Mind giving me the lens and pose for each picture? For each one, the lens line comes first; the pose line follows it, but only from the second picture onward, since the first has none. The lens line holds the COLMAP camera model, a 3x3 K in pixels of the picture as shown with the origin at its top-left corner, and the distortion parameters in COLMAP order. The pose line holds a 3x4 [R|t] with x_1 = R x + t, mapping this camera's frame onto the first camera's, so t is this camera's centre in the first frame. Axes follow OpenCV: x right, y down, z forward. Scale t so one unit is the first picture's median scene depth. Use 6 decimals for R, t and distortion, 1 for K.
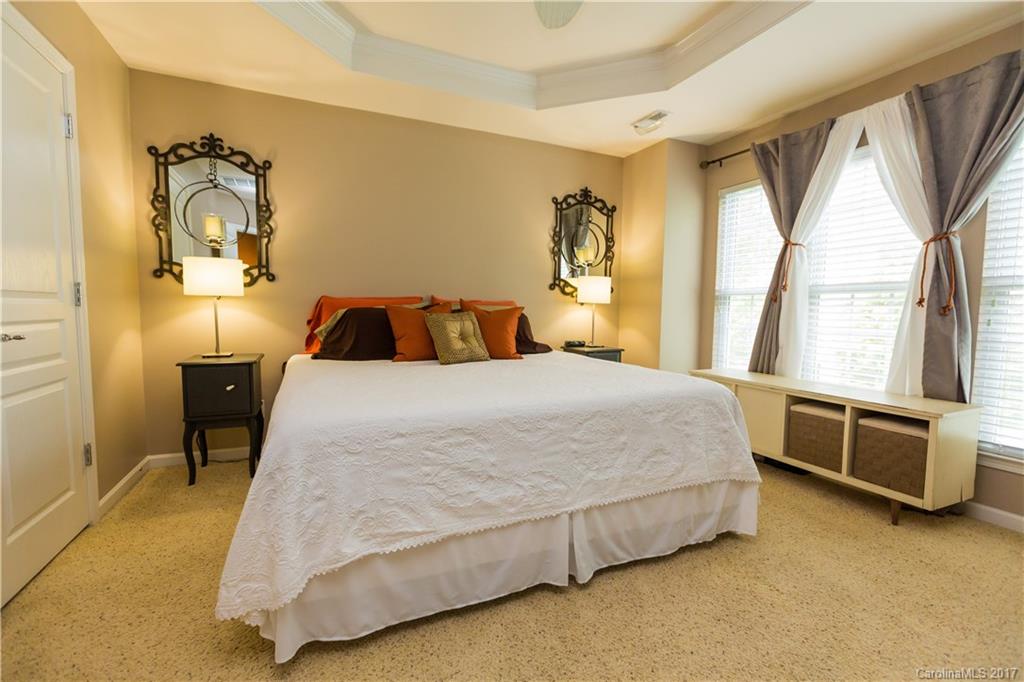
lens RADIAL K [[455.2, 0, 512.0], [0, 455.2, 341.0], [0, 0, 1]] dist [0.001594, 0.000565]
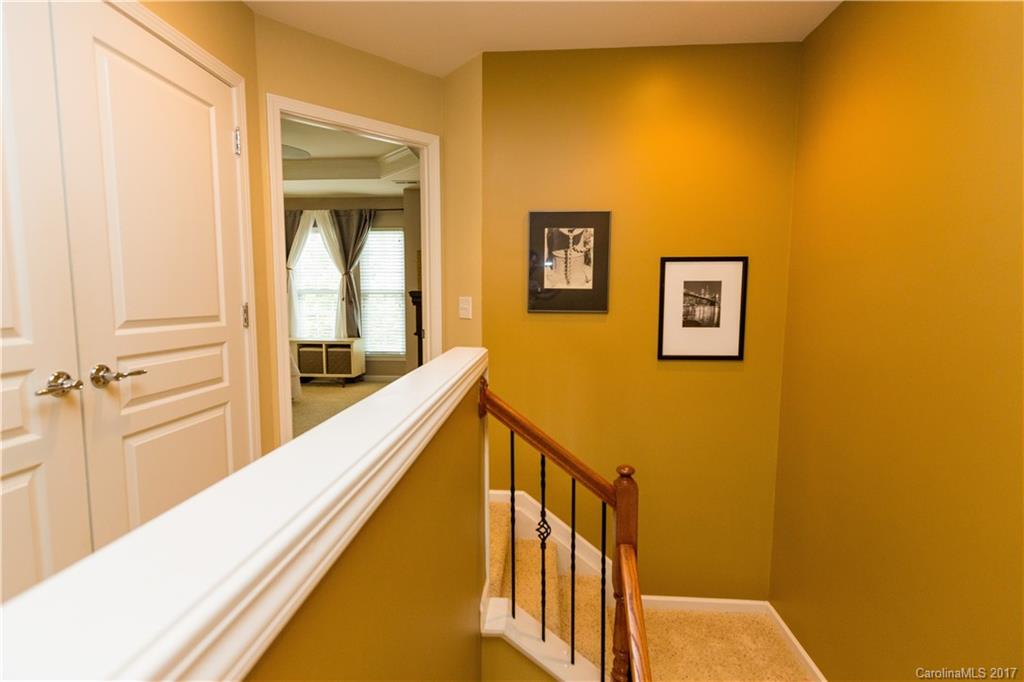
lens RADIAL K [[455.2, 0, 512.0], [0, 455.2, 341.0], [0, 0, 1]] dist [0.001594, 0.000565]
pose [[0.453775, -0.099668, 0.885525, -0.864533], [0.062038, 0.994848, 0.080182, -0.001616], [-0.888954, 0.018552, 0.457620, -0.904525]]
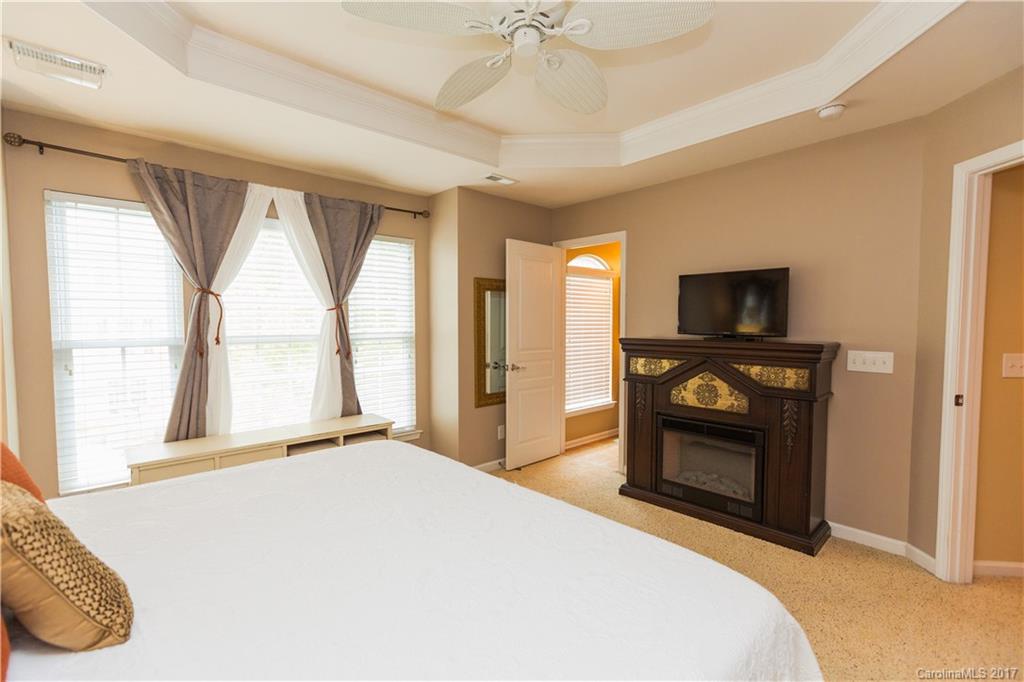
lens RADIAL K [[476.6, 0, 521.1], [0, 476.6, 342.4], [0, 0, 1]] dist [0.001878, 0.000441]
pose [[-0.326296, -0.038522, 0.944482, -0.650322], [0.075210, 0.994944, 0.066564, -0.162231], [-0.942271, 0.092754, -0.321749, 0.904442]]
